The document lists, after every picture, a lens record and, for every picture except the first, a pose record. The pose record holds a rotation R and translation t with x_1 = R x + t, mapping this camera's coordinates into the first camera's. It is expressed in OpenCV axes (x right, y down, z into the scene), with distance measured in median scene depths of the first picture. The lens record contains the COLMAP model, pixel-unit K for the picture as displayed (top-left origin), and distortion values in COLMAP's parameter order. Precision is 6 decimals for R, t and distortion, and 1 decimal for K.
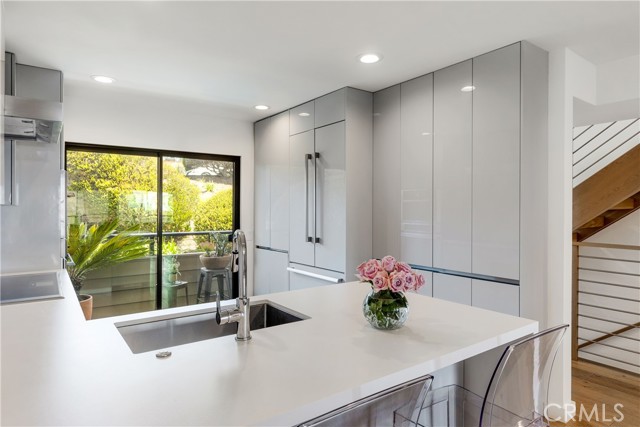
lens RADIAL K [[389.0, 0, 323.0], [0, 389.0, 209.4], [0, 0, 1]] dist [0.009527, -0.000679]
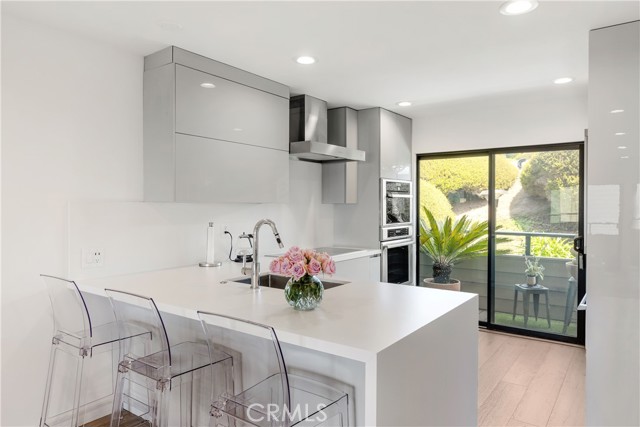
lens RADIAL K [[423.0, 0, 321.3], [0, 423.0, 214.3], [0, 0, 1]] dist [-0.005615, -0.003965]
pose [[0.304387, 0.016496, -0.952406, 0.446686], [-0.003128, 0.999862, 0.016318, 0.001715], [0.952543, -0.001988, 0.304397, 0.220771]]
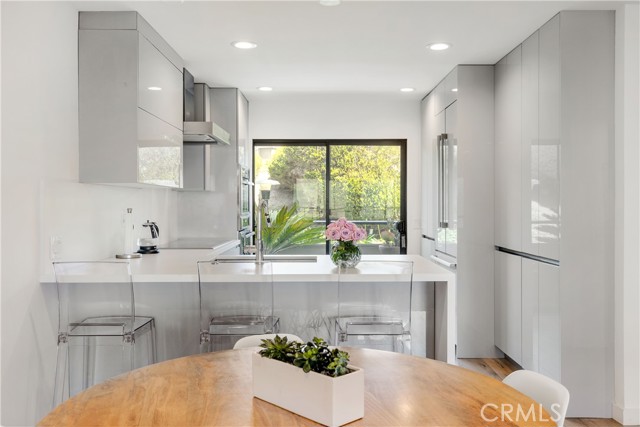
lens RADIAL K [[588.0, 0, 319.5], [0, 588.0, 211.3], [0, 0, 1]] dist [0.010735, 0.000000]
pose [[0.809526, 0.006227, -0.587051, 0.450779], [-0.000120, 0.999945, 0.010441, 0.023104], [0.587084, -0.008382, 0.809483, -0.274207]]
